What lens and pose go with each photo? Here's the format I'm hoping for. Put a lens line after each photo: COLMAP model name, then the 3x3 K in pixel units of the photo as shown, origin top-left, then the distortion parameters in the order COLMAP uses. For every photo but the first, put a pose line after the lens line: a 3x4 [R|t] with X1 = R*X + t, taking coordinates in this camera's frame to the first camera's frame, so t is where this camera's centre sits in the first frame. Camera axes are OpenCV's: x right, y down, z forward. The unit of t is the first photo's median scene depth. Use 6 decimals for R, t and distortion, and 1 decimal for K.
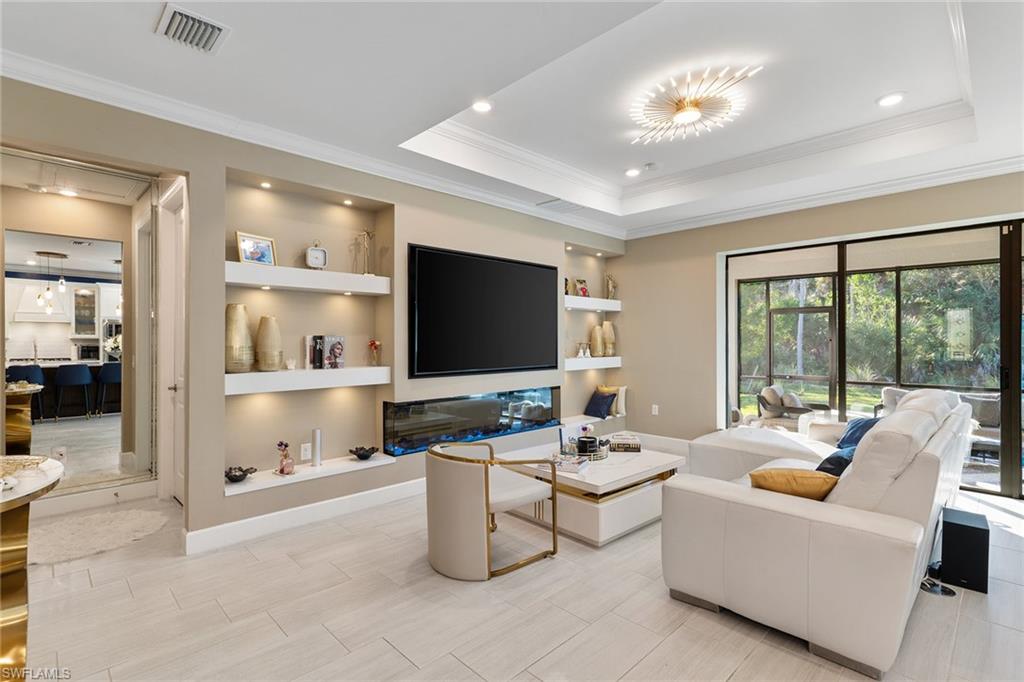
lens RADIAL K [[486.5, 0, 511.8], [0, 486.5, 339.3], [0, 0, 1]] dist [0.003320, -0.000099]
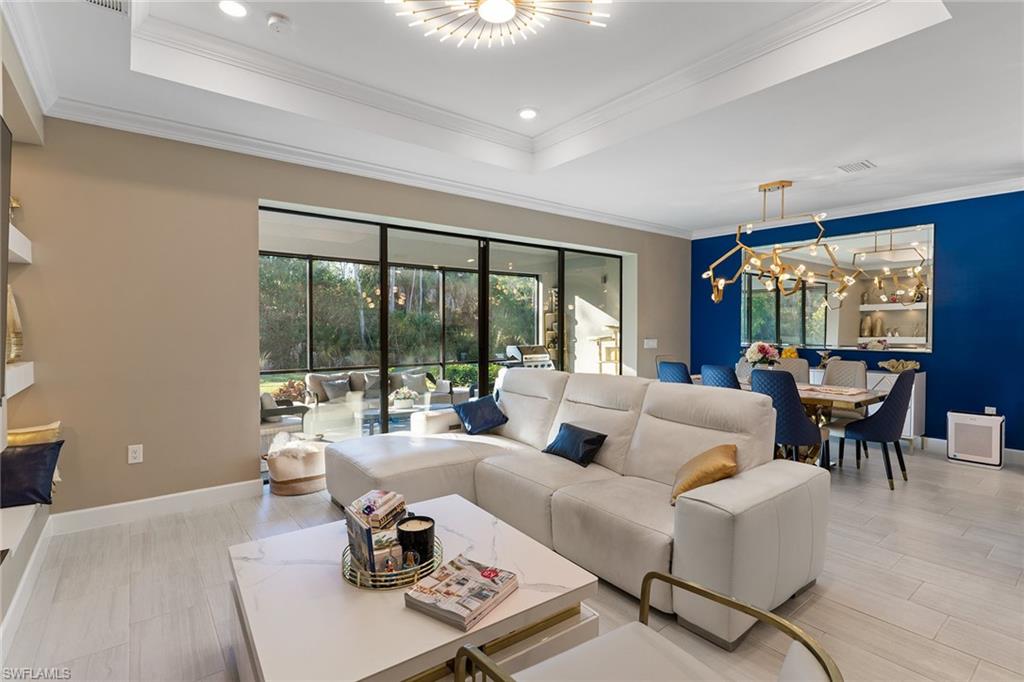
lens RADIAL K [[490.3, 0, 510.9], [0, 490.3, 331.1], [0, 0, 1]] dist [0.002557, -0.000173]
pose [[0.114466, -0.006086, 0.993408, -0.301638], [-0.004255, 0.999969, 0.006617, 0.004001], [-0.993418, -0.004984, 0.114437, 0.764207]]
